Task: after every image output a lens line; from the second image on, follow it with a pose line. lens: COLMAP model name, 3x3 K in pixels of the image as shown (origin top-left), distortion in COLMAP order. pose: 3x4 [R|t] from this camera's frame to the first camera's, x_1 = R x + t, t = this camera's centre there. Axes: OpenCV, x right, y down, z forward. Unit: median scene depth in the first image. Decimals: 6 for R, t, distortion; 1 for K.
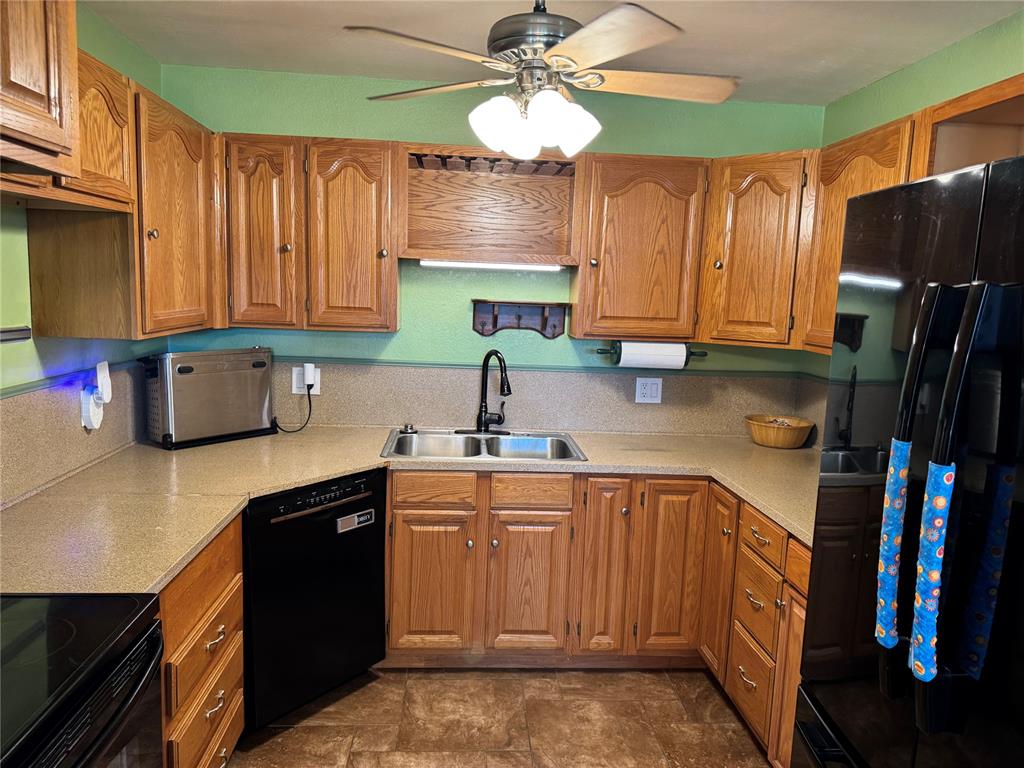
lens RADIAL K [[721.0, 0, 511.8], [0, 721.0, 383.6], [0, 0, 1]] dist [0.066031, -0.086908]
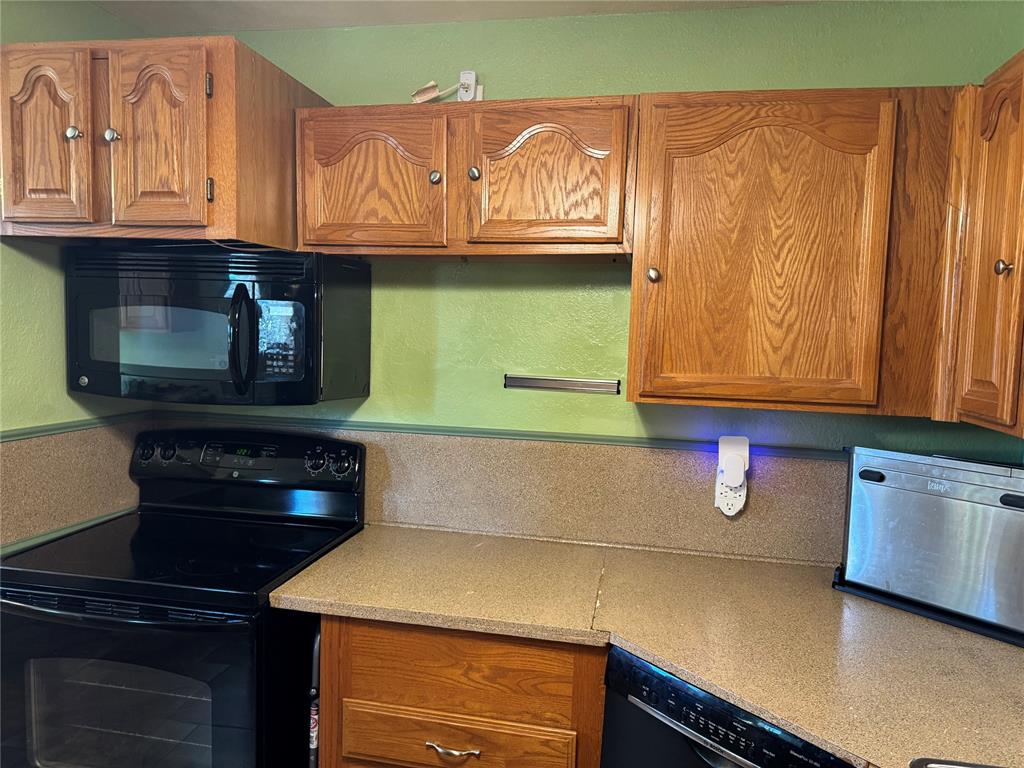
lens RADIAL K [[721.0, 0, 510.5], [0, 721.0, 388.5], [0, 0, 1]] dist [0.066031, -0.086908]
pose [[-0.265065, 0.034251, -0.963622, 0.309446], [-0.165240, 0.982971, 0.080392, -0.113827], [0.949966, 0.180538, -0.254892, 1.022014]]
